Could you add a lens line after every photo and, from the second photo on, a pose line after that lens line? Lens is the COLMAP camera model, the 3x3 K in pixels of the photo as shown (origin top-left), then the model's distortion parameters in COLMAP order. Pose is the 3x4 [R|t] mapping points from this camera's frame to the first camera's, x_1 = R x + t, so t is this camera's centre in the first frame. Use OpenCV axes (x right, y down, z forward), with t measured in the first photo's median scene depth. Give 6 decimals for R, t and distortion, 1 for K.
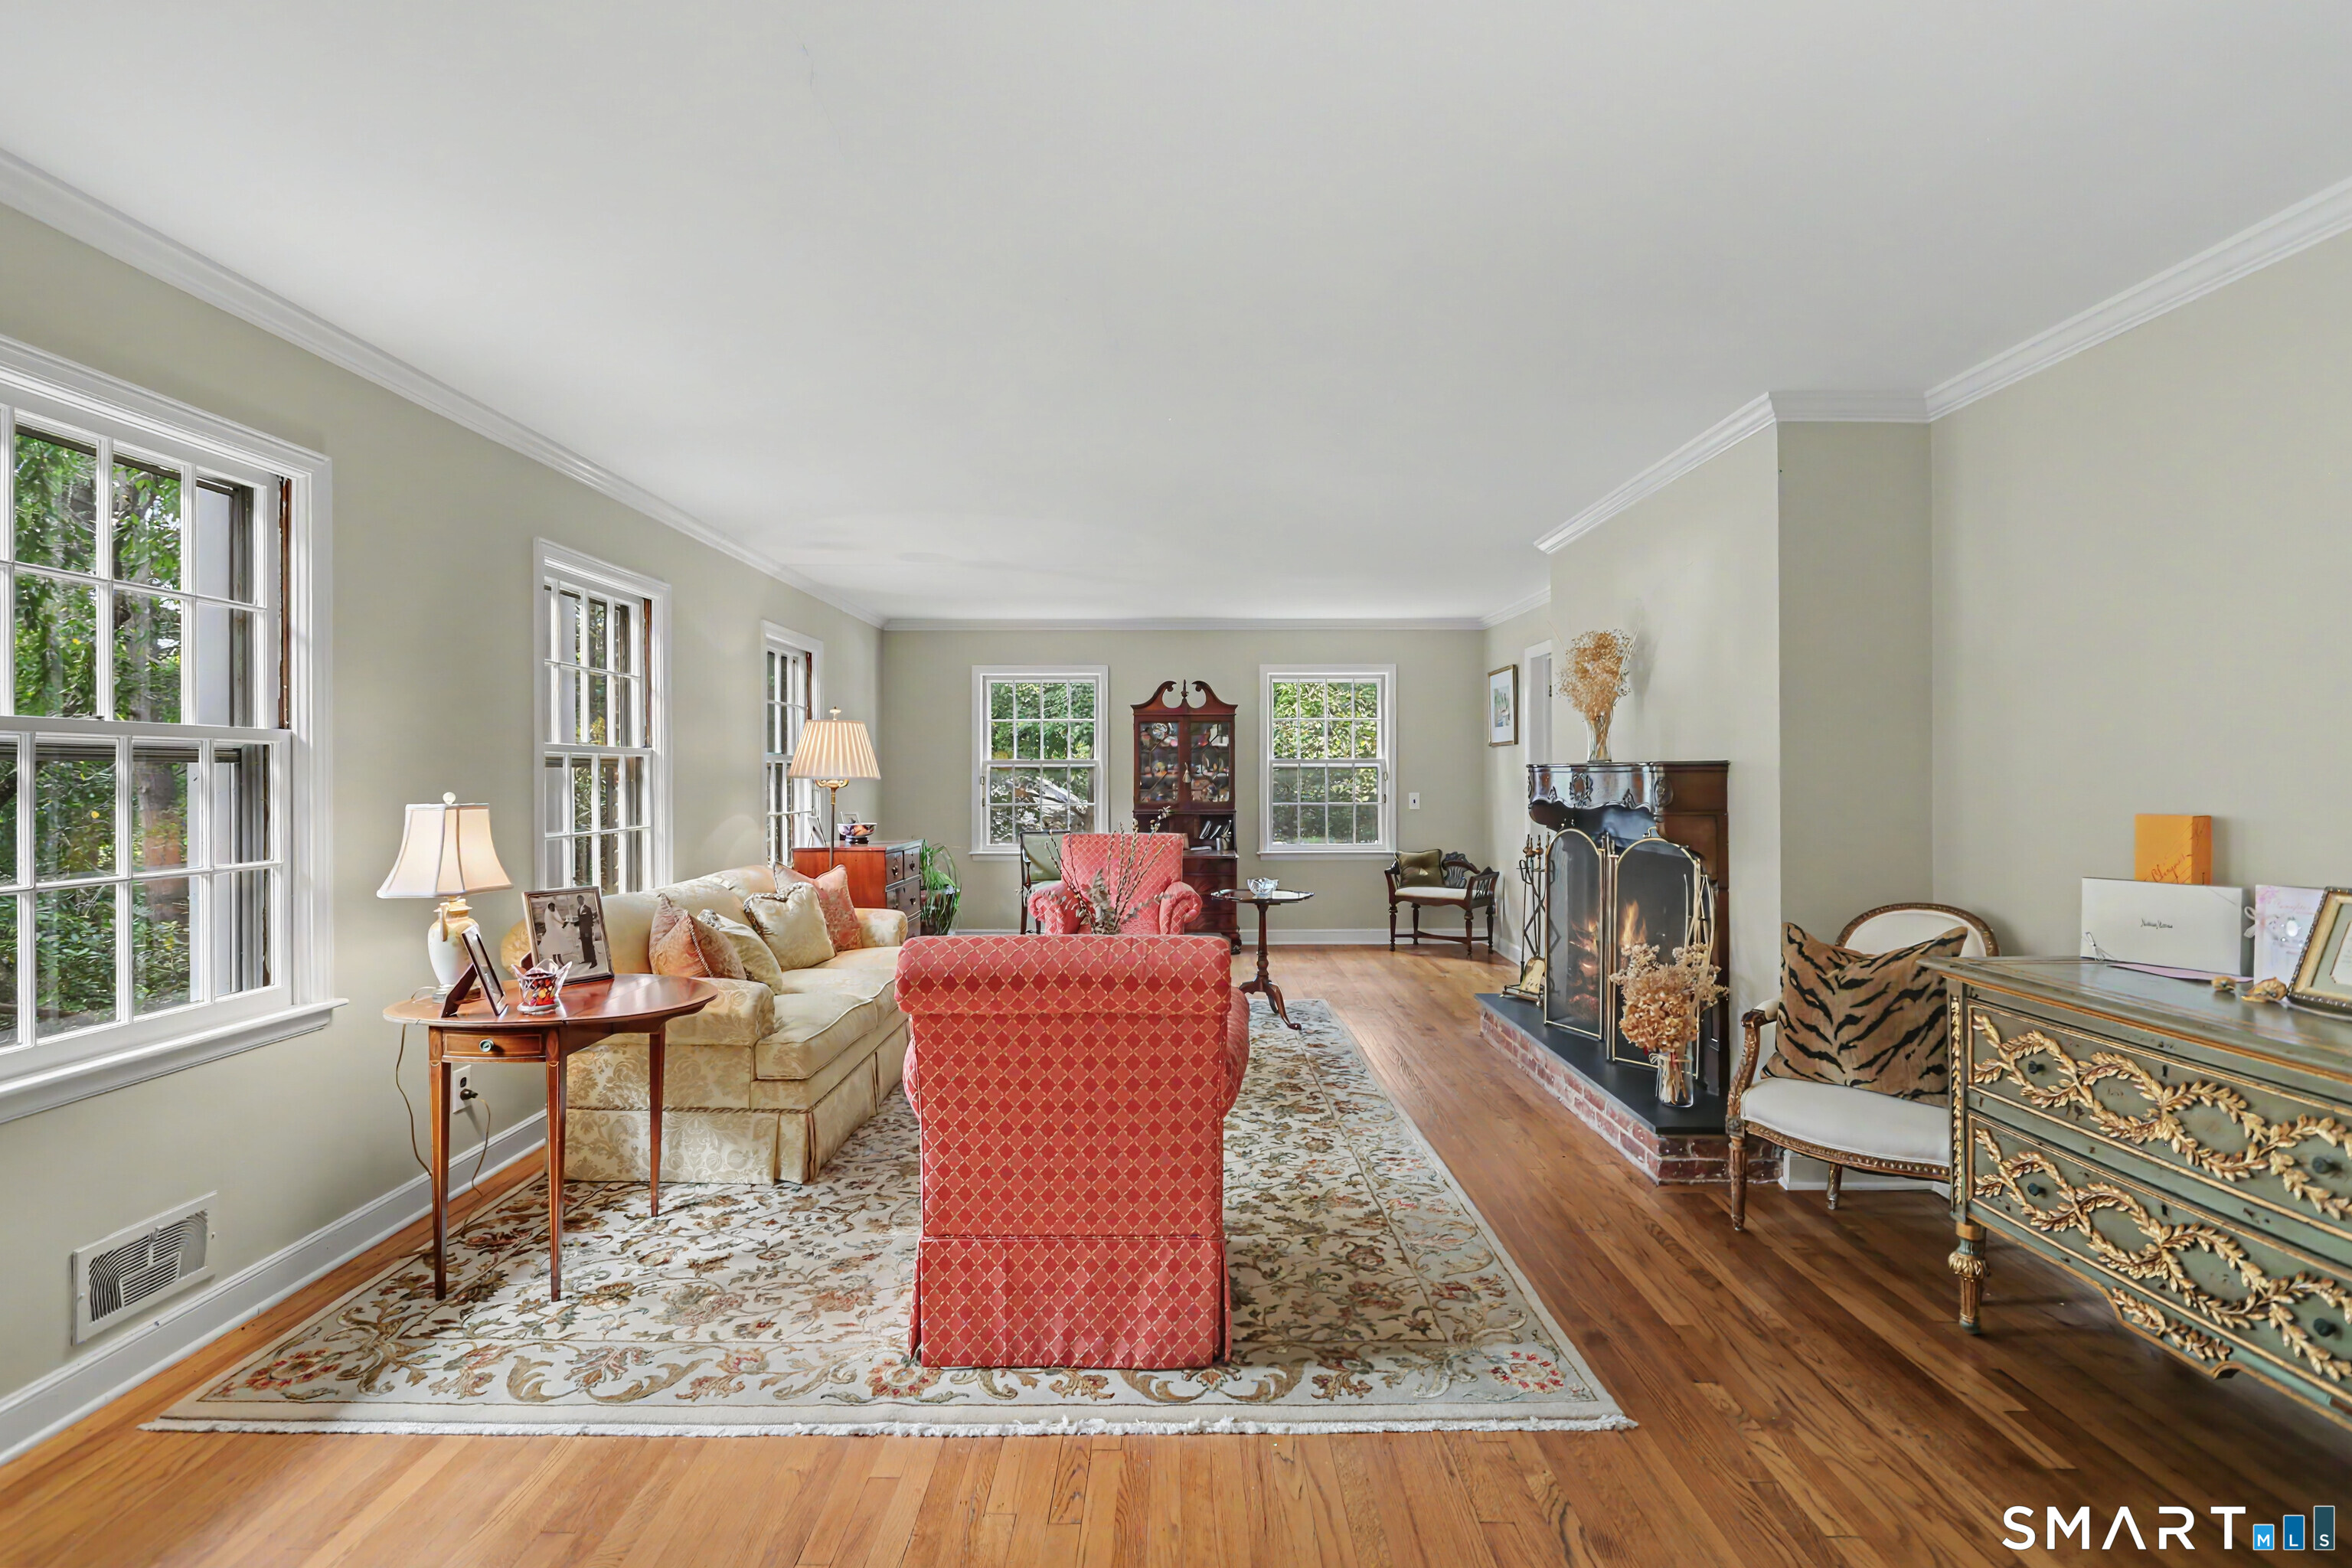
lens RADIAL K [[1114.1, 0, 1184.0], [0, 1114.1, 769.0], [0, 0, 1]] dist [-0.006206, 0.000756]
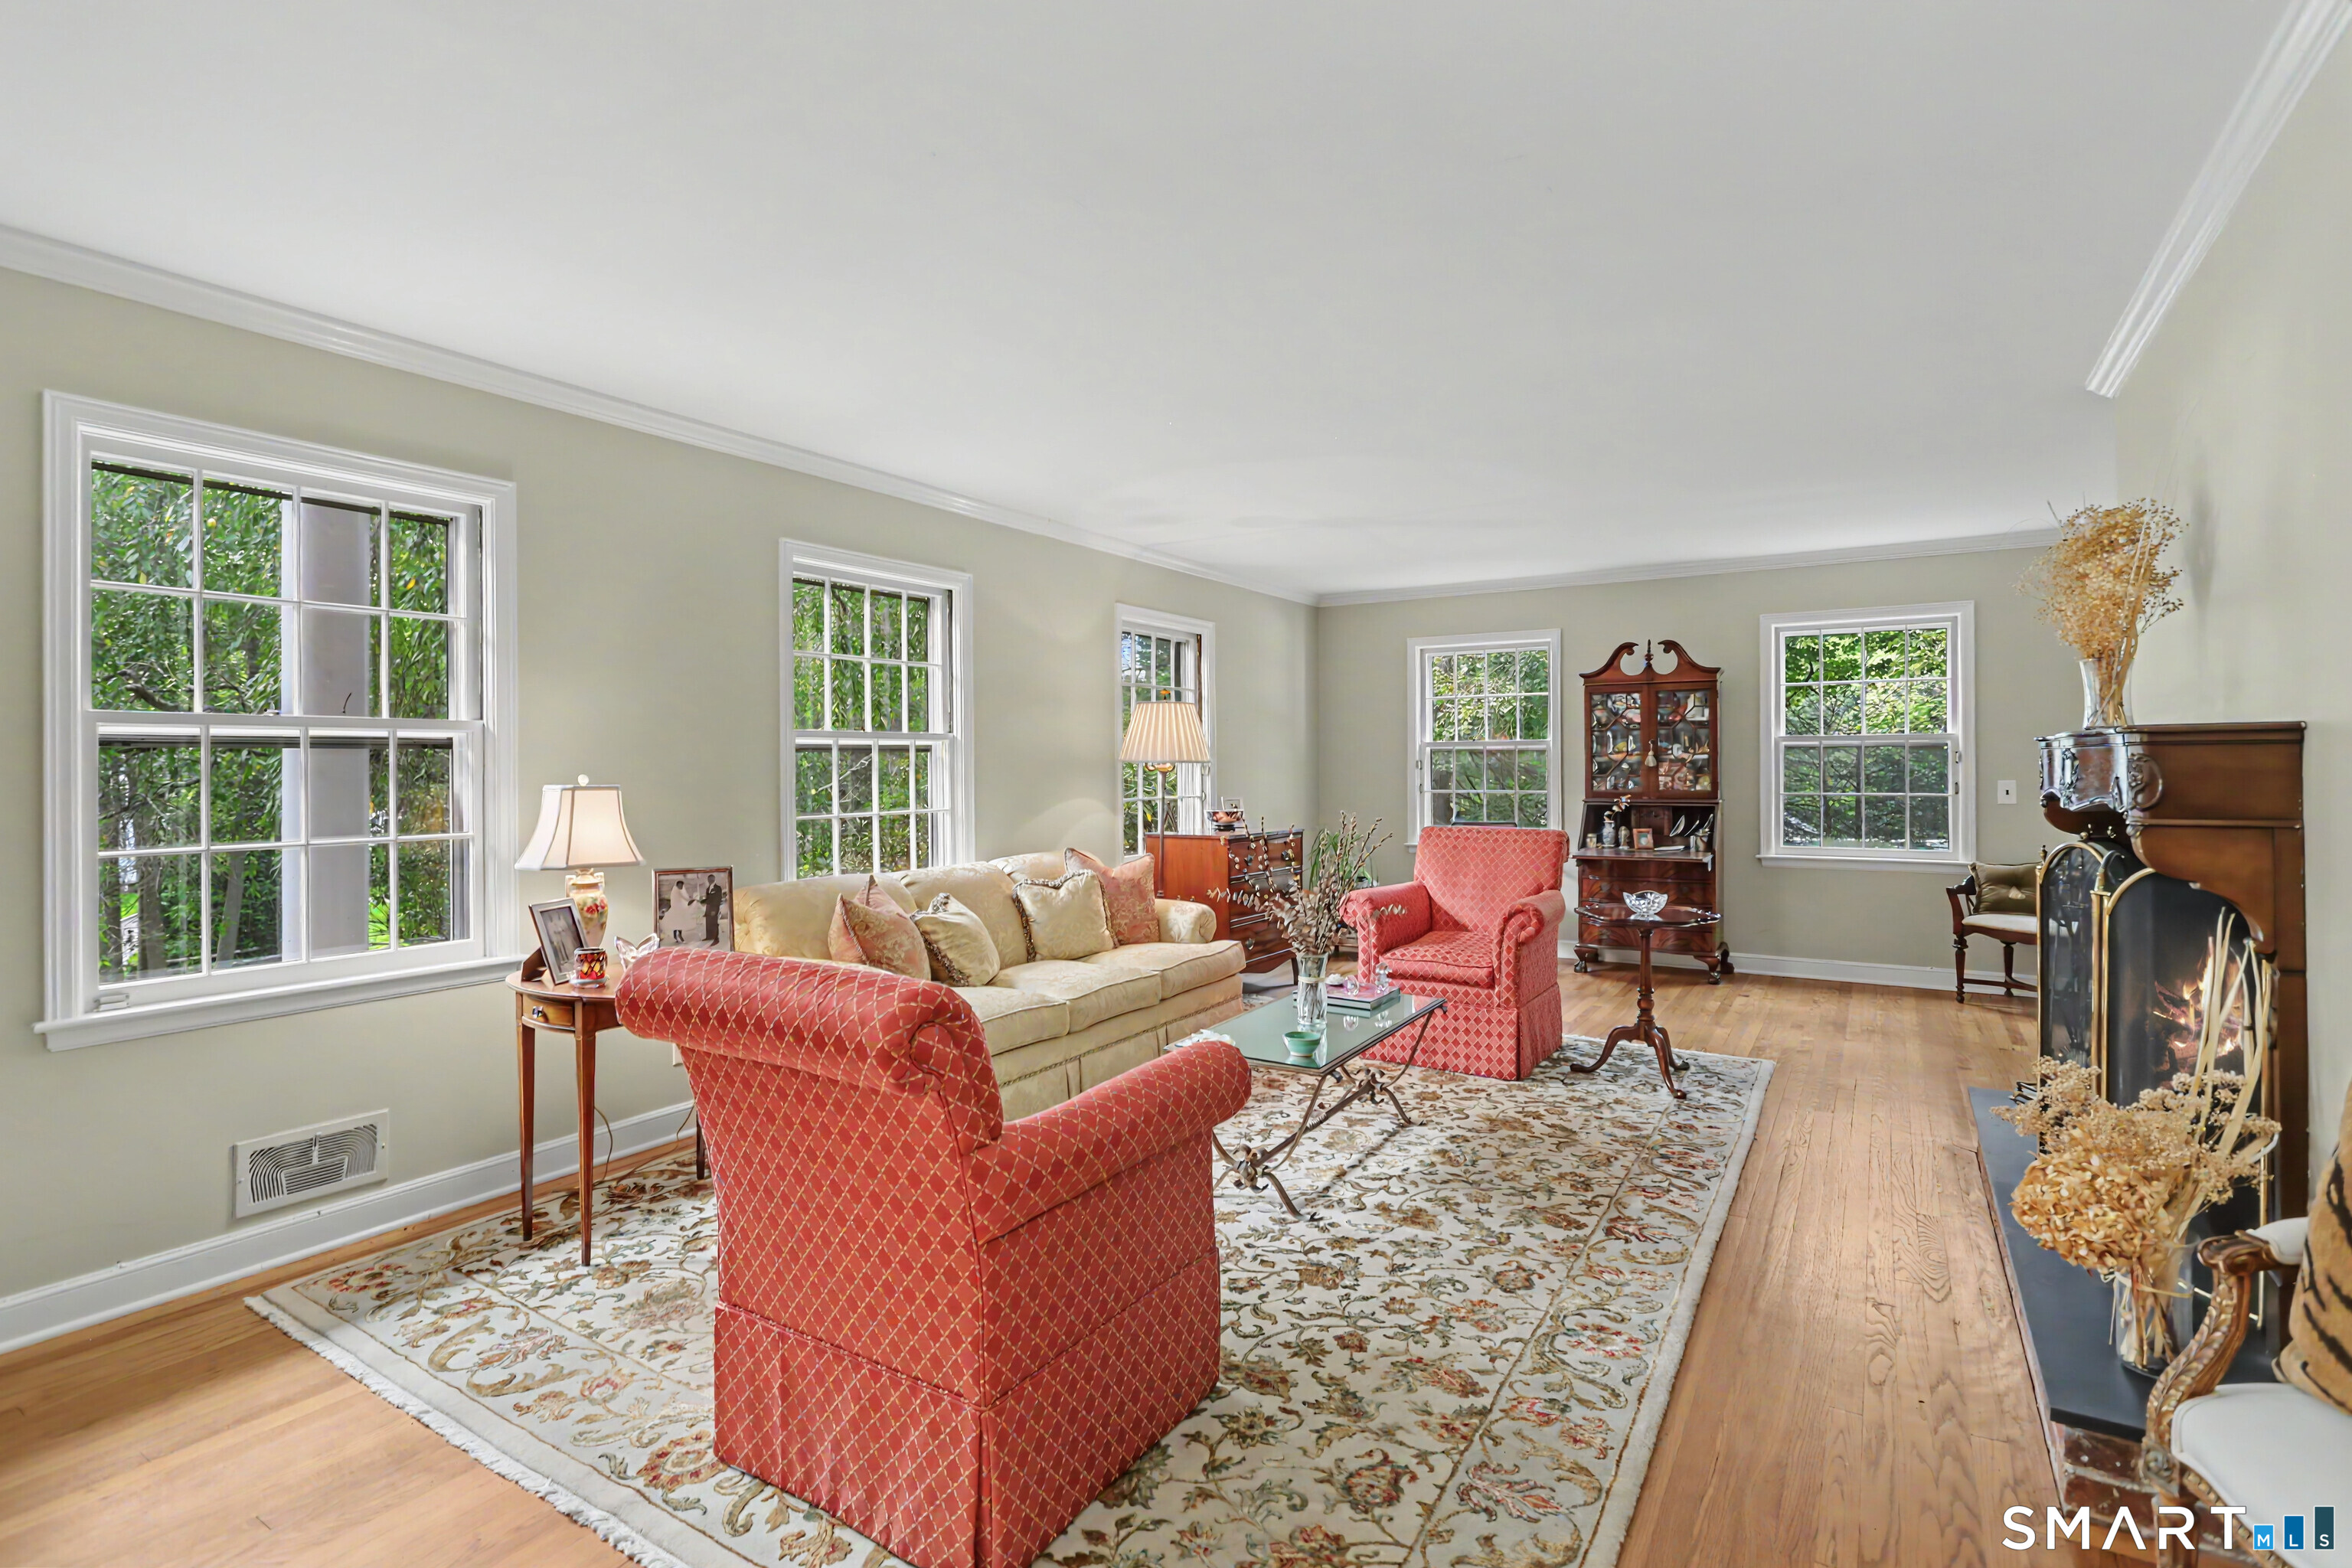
lens RADIAL K [[1114.1, 0, 1179.2], [0, 1114.1, 759.6], [0, 0, 1]] dist [-0.006206, 0.000756]
pose [[0.845621, -0.004877, -0.533761, 0.328278], [0.007640, 0.999966, 0.002966, 0.005124], [0.533729, -0.006586, 0.845630, 0.301494]]
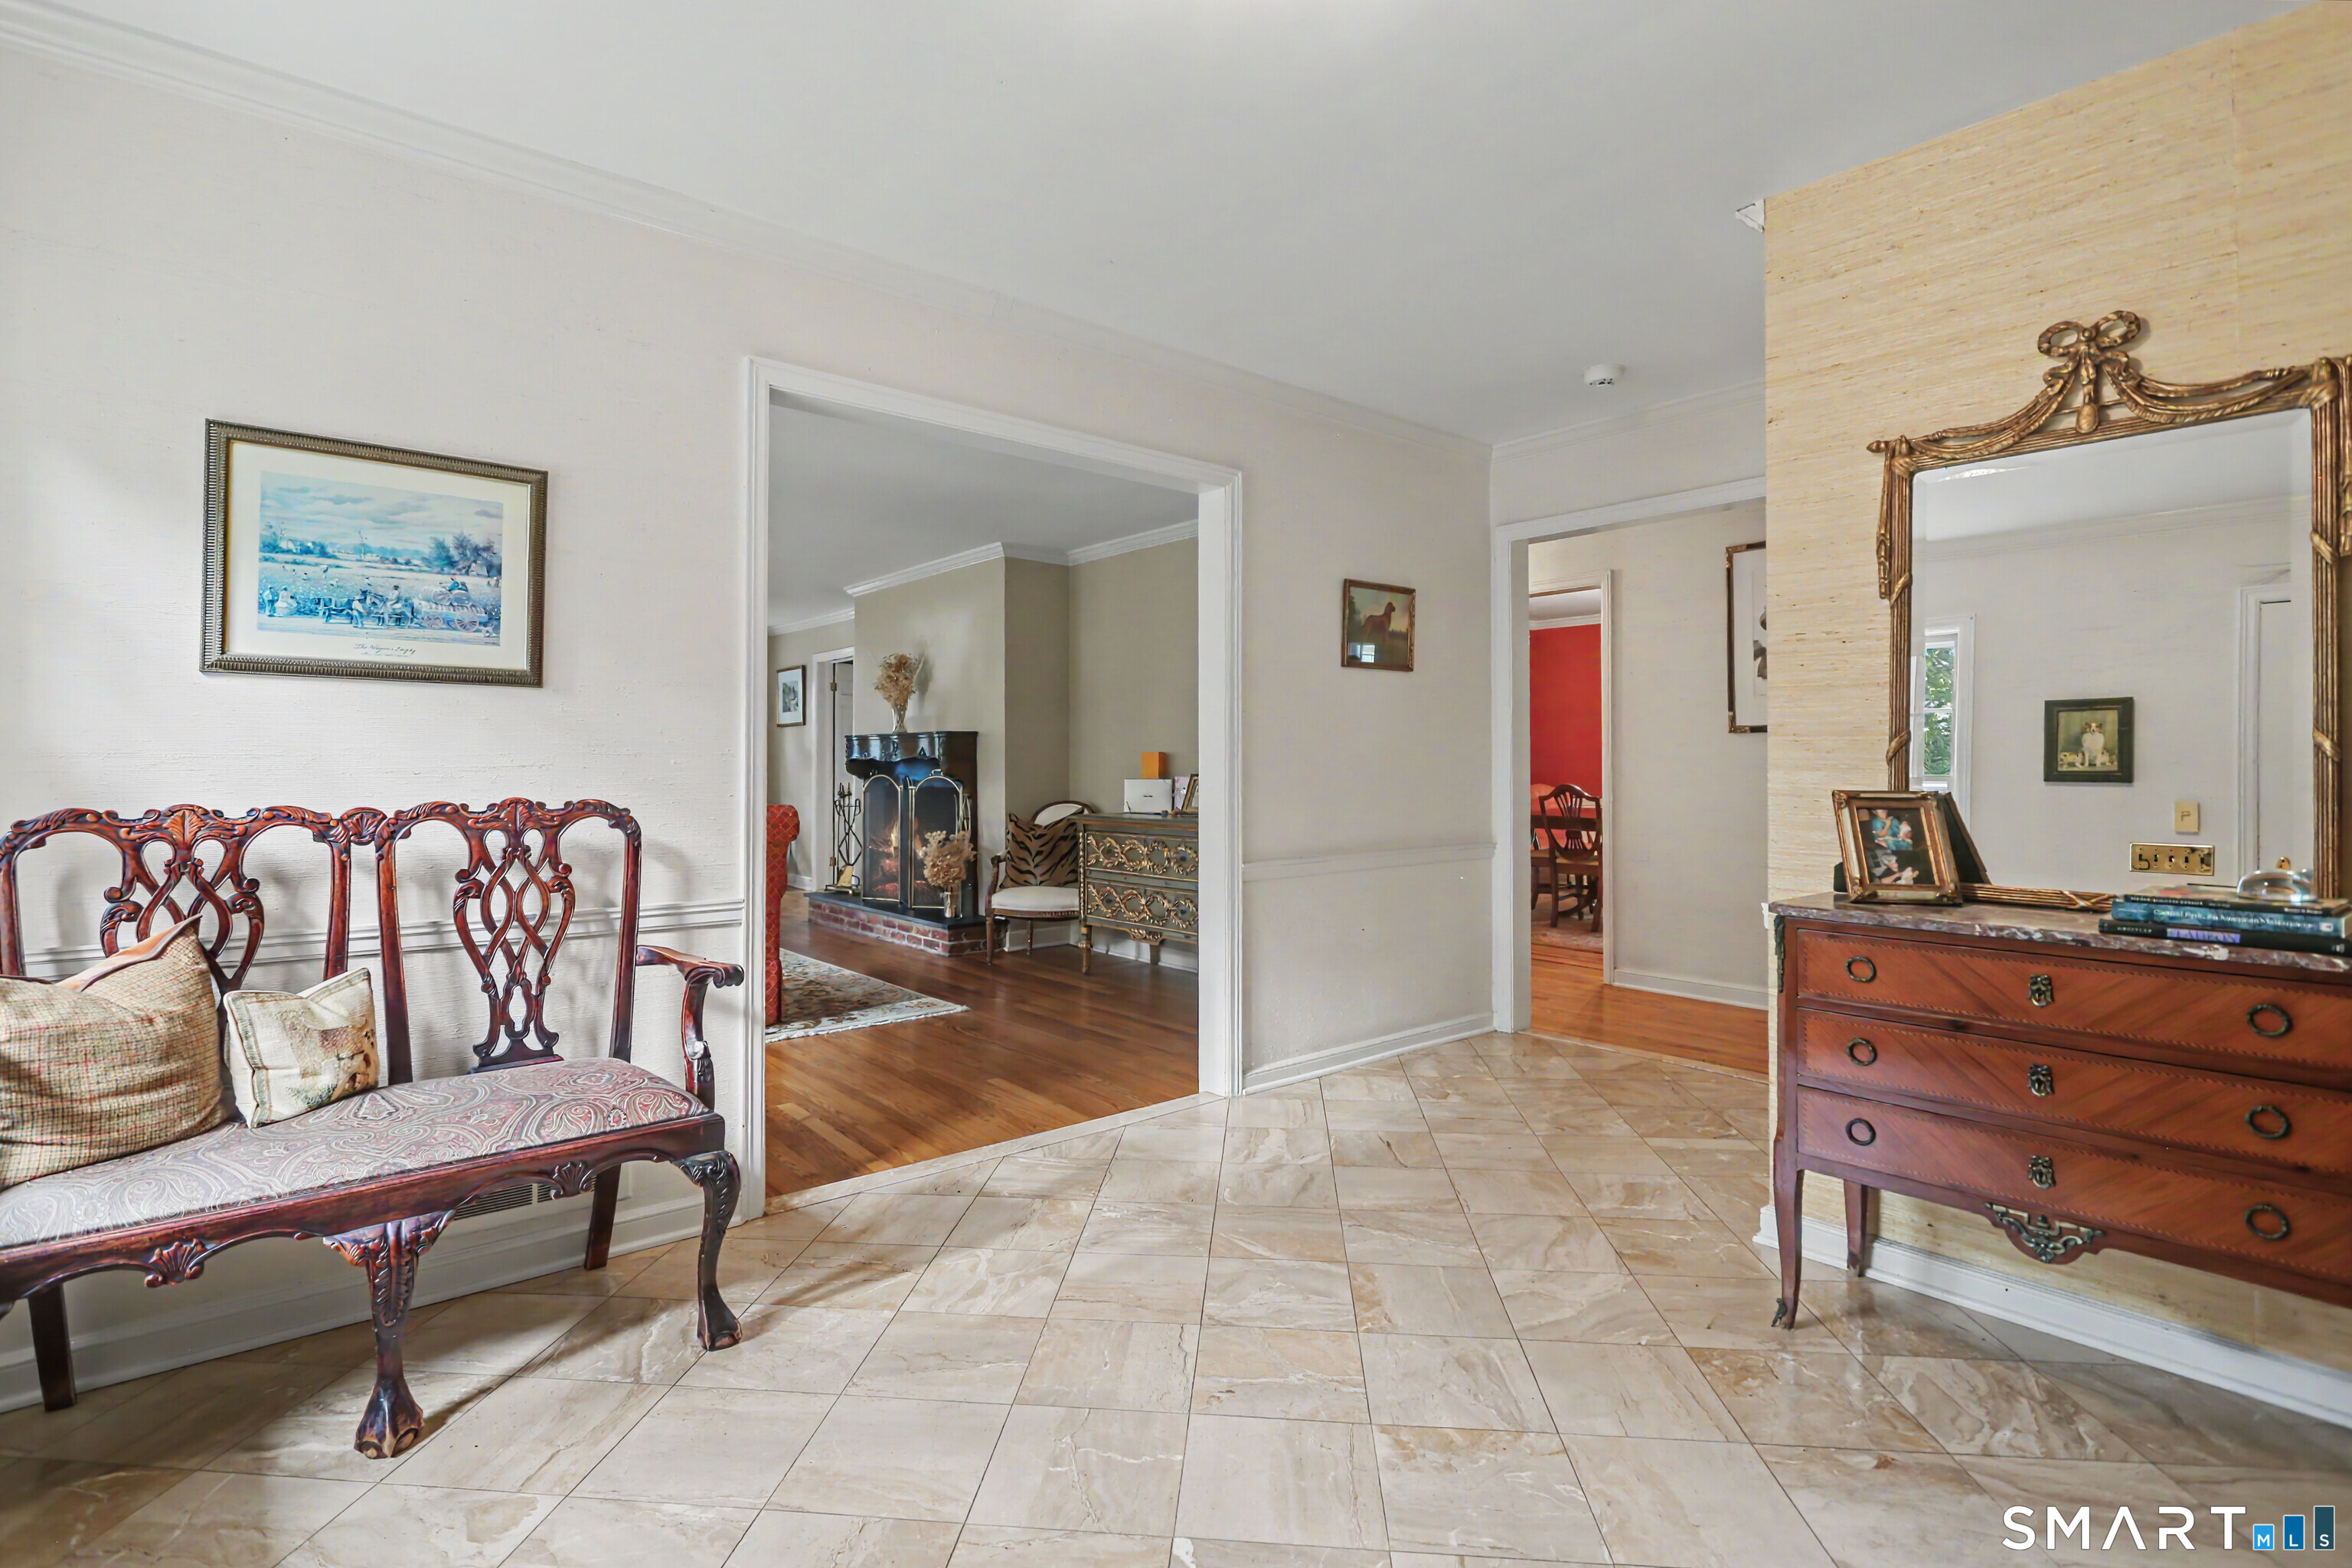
lens RADIAL K [[1114.1, 0, 1172.5], [0, 1114.1, 767.7], [0, 0, 1]] dist [-0.006206, 0.000756]
pose [[0.766330, -0.005562, 0.642422, -0.455329], [0.001103, 0.999972, 0.007343, 0.040068], [-0.642446, -0.004919, 0.766315, -0.632130]]
